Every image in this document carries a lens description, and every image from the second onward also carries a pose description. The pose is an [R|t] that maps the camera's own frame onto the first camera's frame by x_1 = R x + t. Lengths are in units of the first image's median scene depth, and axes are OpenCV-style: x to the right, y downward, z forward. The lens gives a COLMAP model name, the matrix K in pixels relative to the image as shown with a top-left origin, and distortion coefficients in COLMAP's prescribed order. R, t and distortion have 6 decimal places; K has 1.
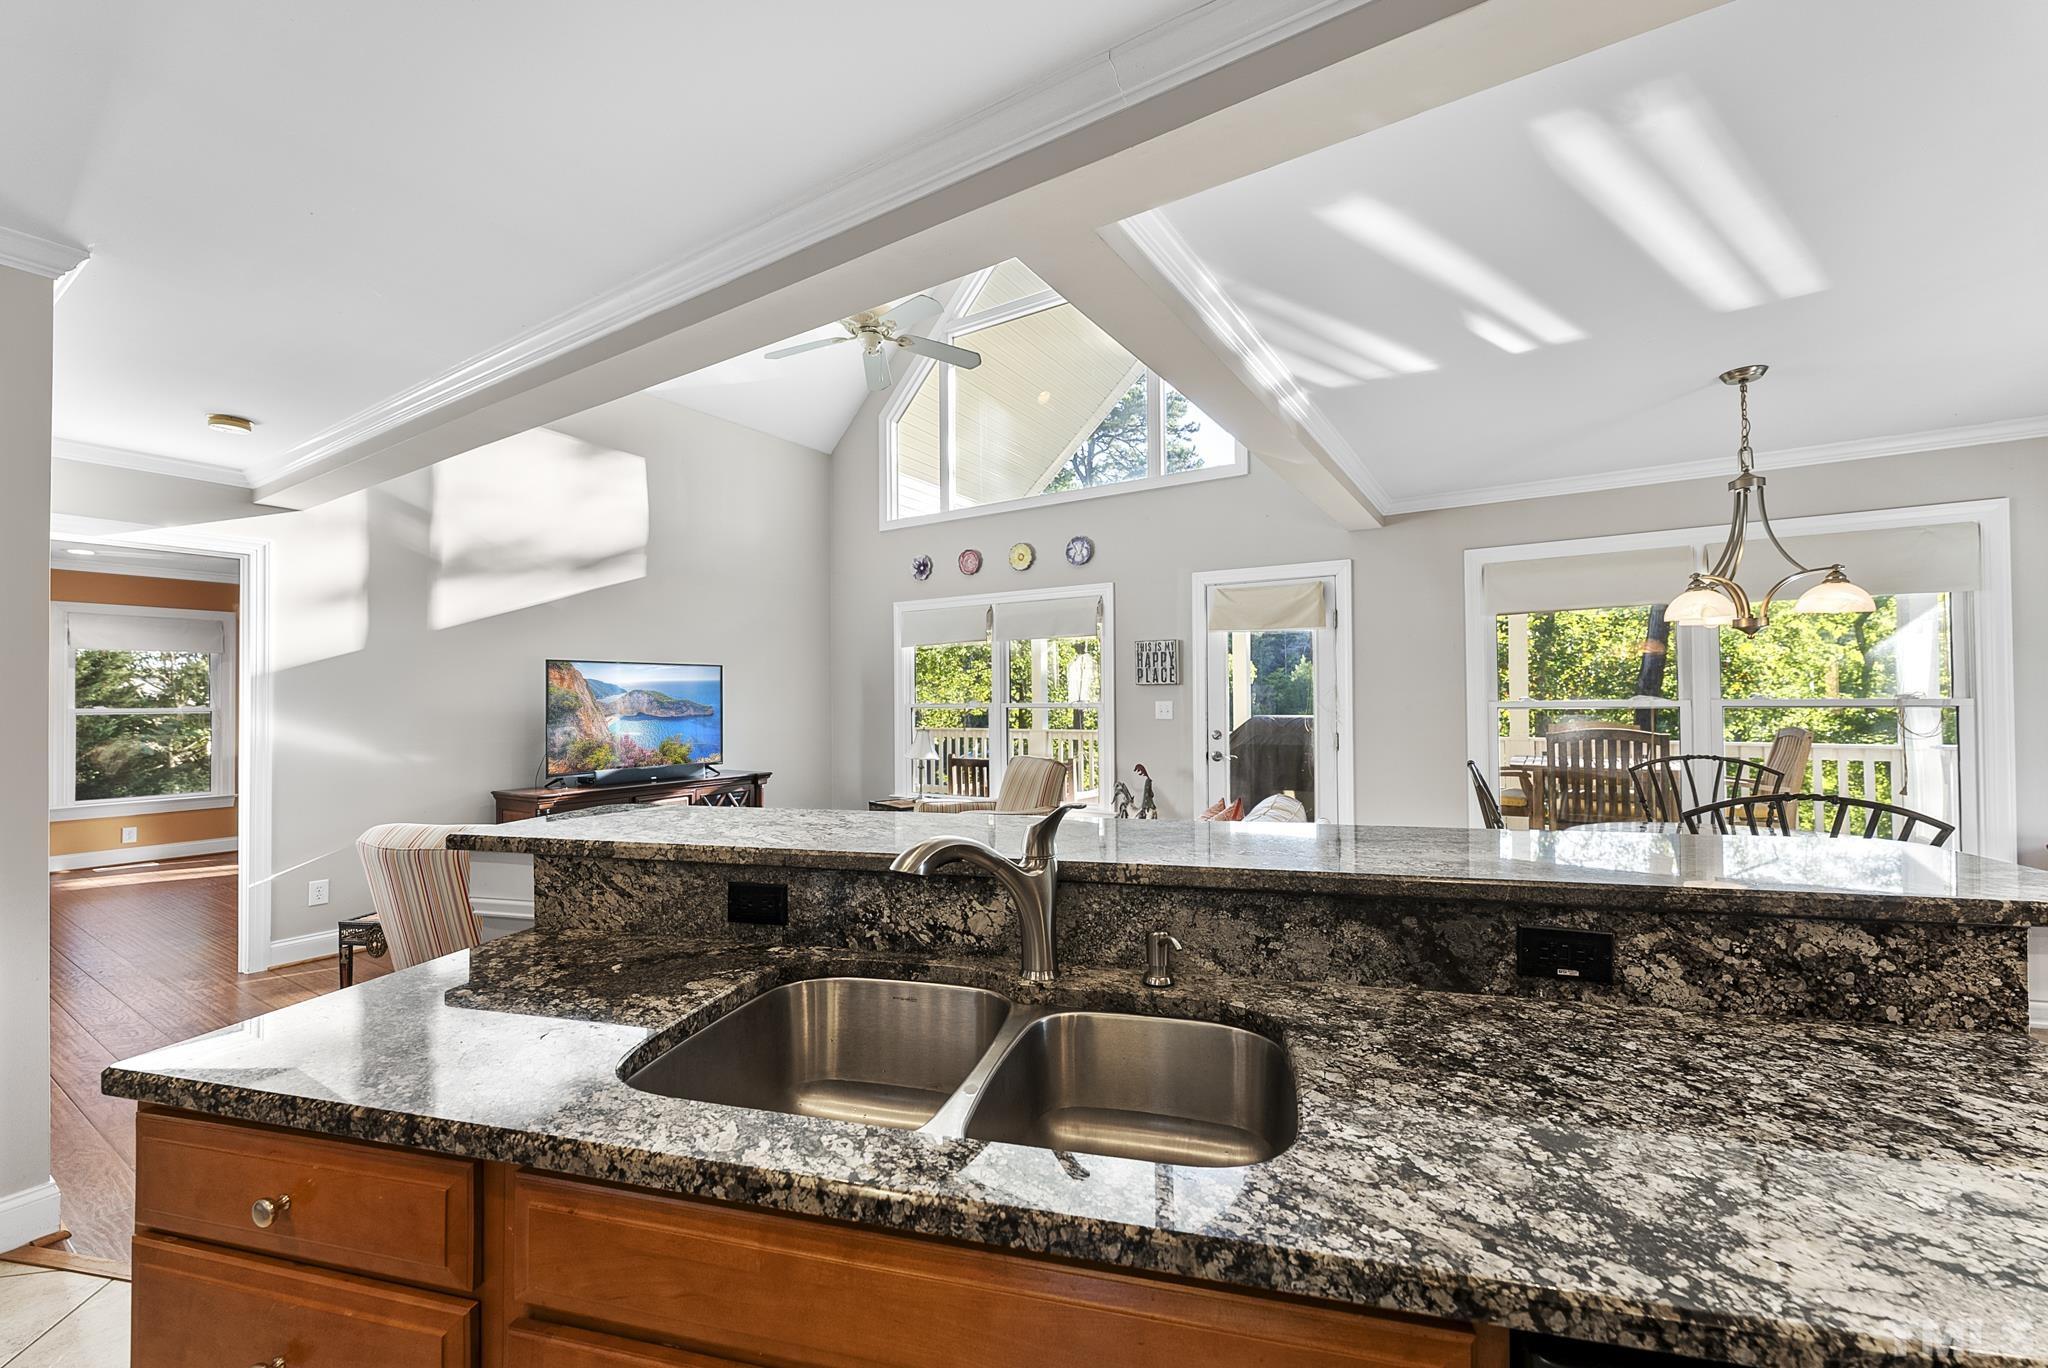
lens RADIAL K [[820.7, 0, 1019.8], [0, 820.7, 683.7], [0, 0, 1]] dist [0.001044, 0.000564]
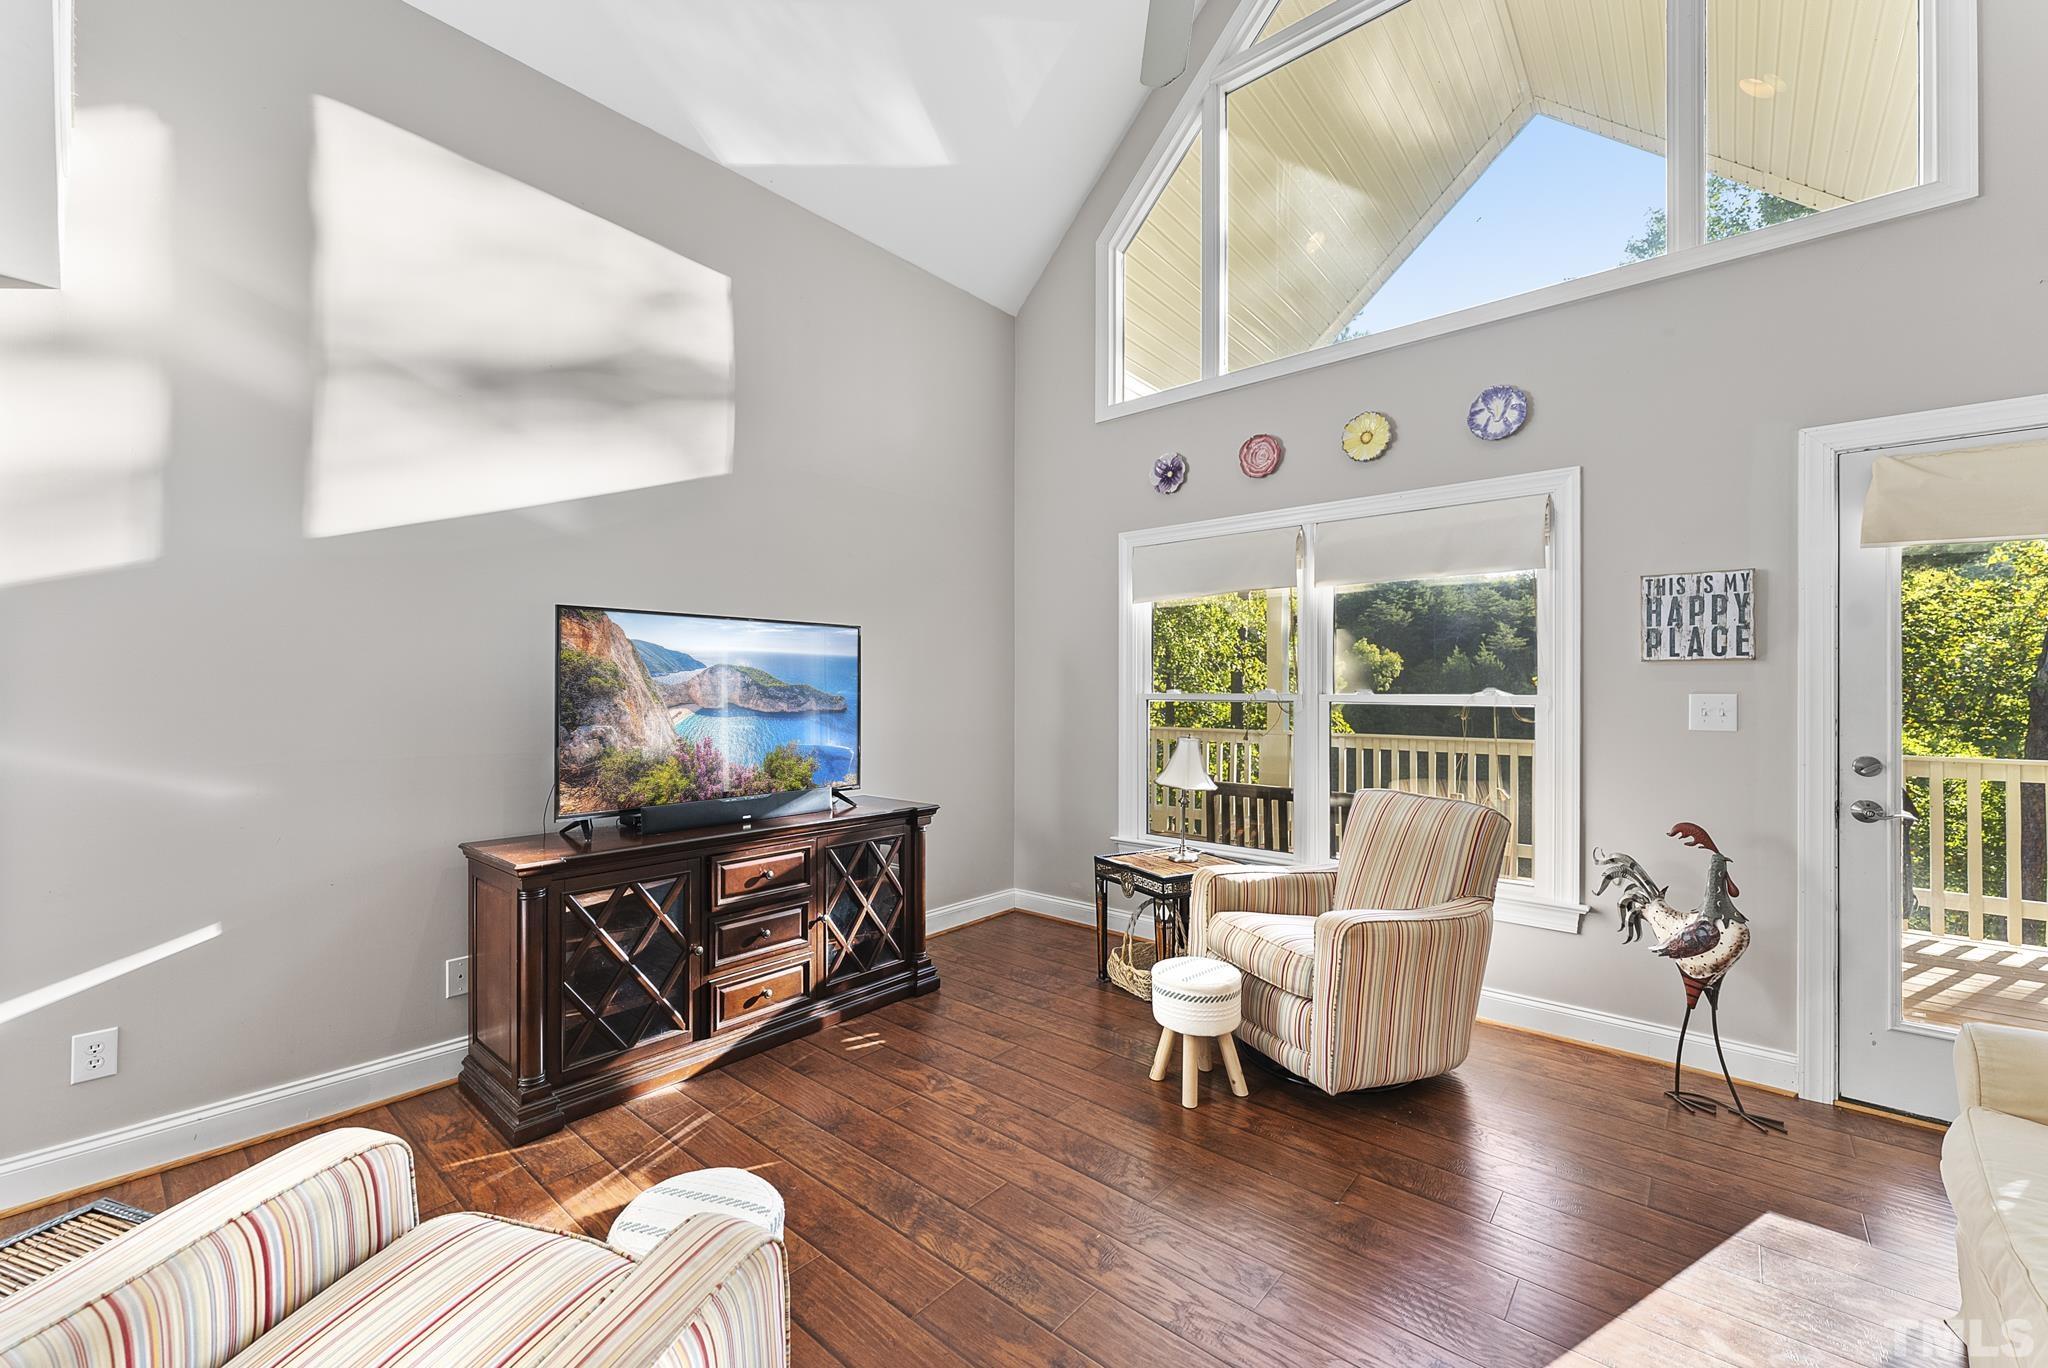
lens RADIAL K [[820.7, 0, 1019.8], [0, 820.7, 683.7], [0, 0, 1]] dist [0.001044, 0.000564]
pose [[0.990587, 0.008825, -0.136602, -0.324362], [-0.007185, 0.999896, 0.012495, 0.021918], [0.136699, -0.011395, 0.990547, 0.829135]]
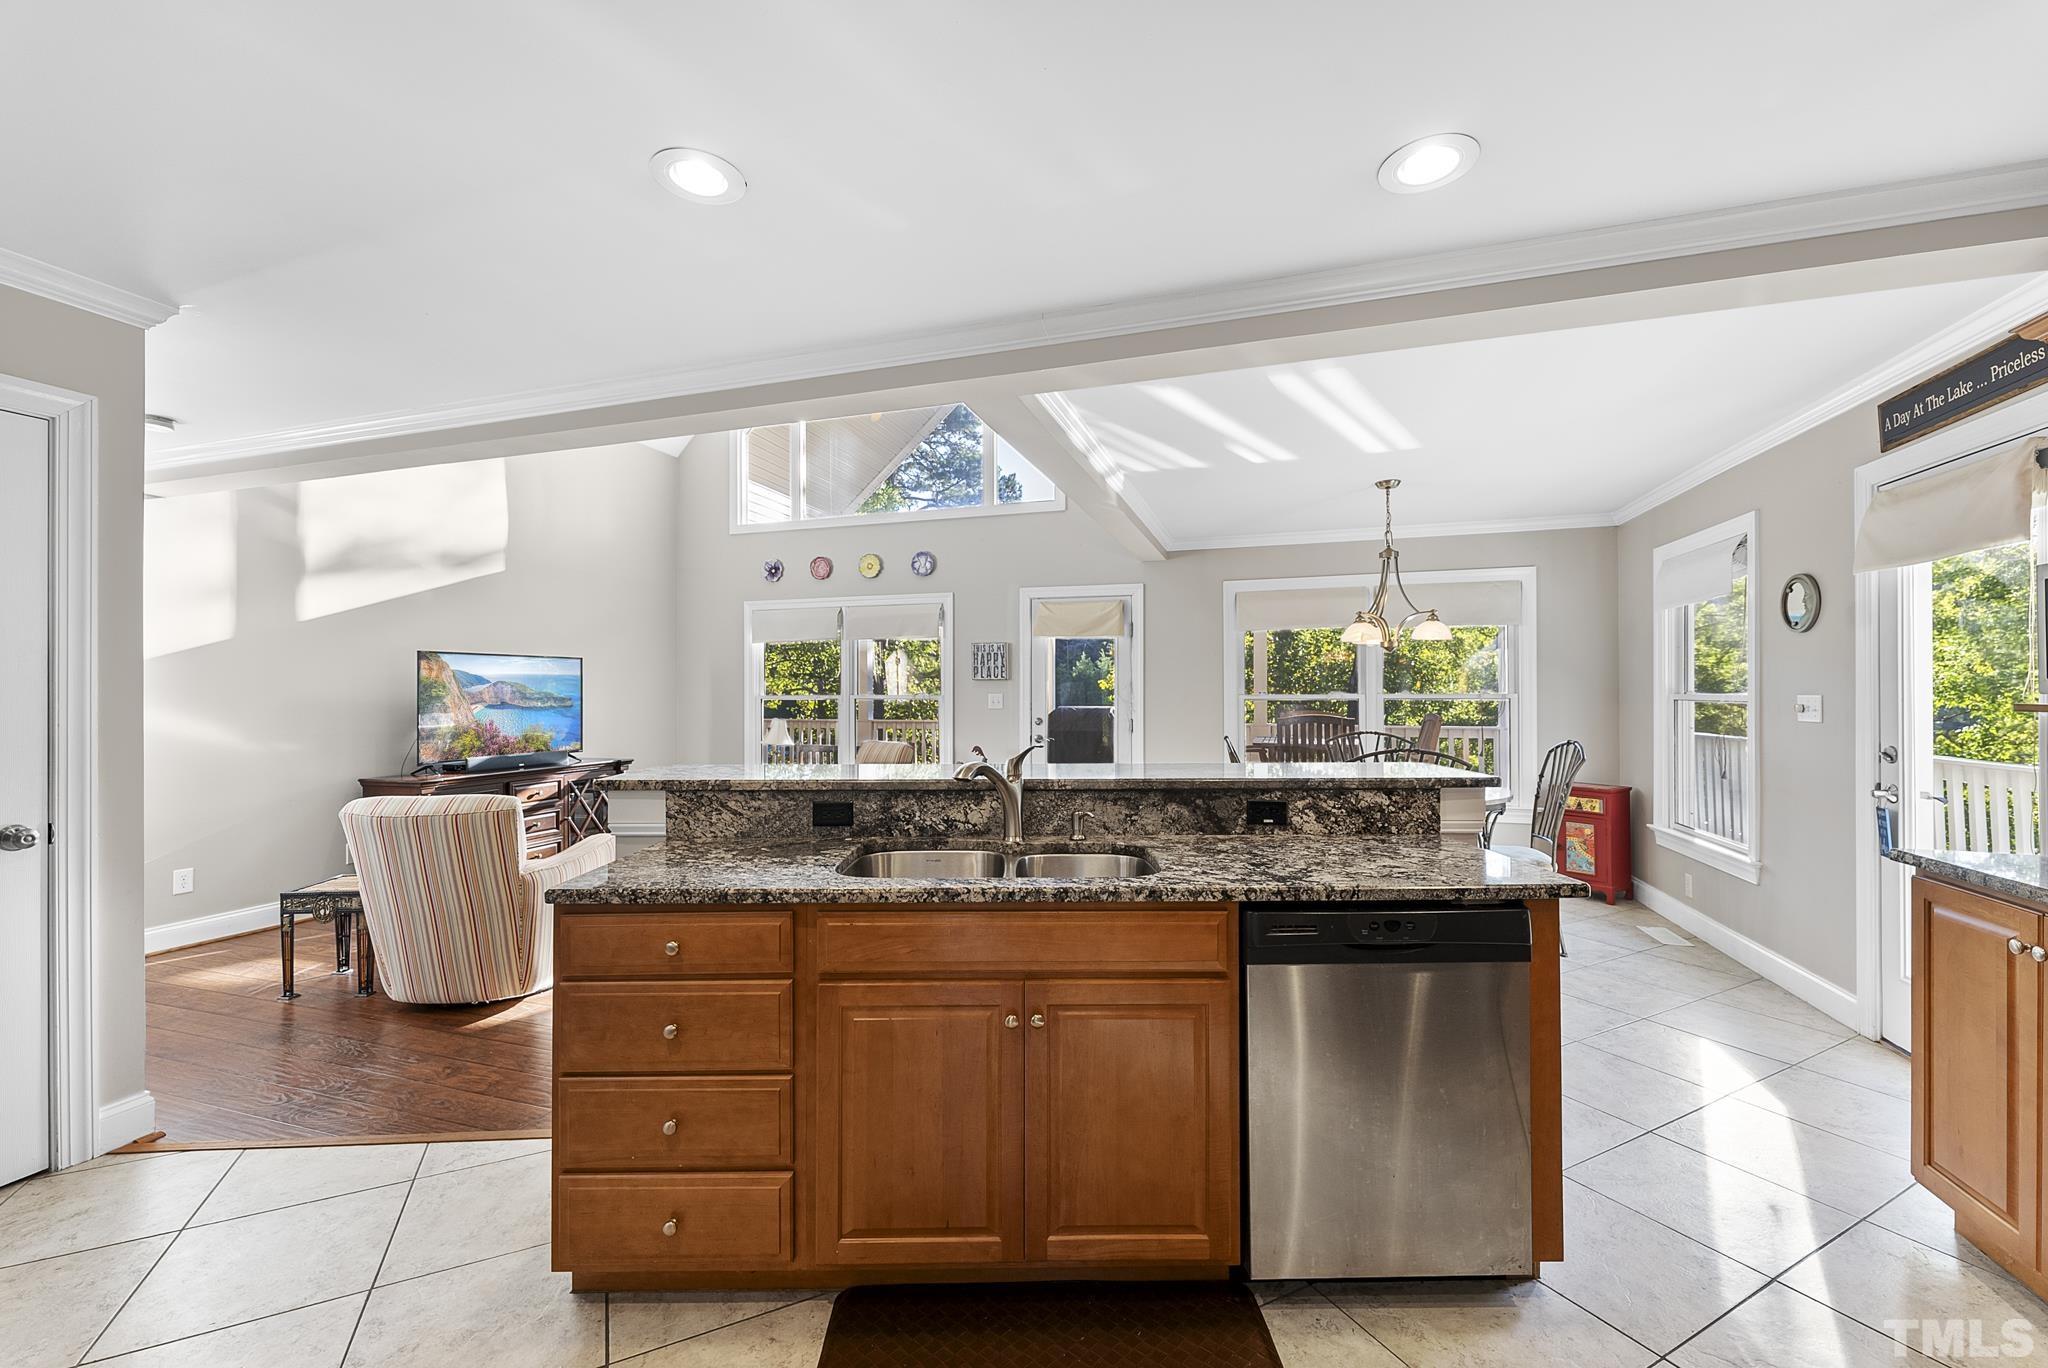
lens RADIAL K [[826.6, 0, 1019.0], [0, 826.6, 687.0], [0, 0, 1]] dist [0.011191, 0.000328]
pose [[0.966857, 0.006186, 0.255245, -0.185965], [-0.009194, 0.999902, 0.010596, -0.002979], [-0.255154, -0.012592, 0.966818, -0.332721]]
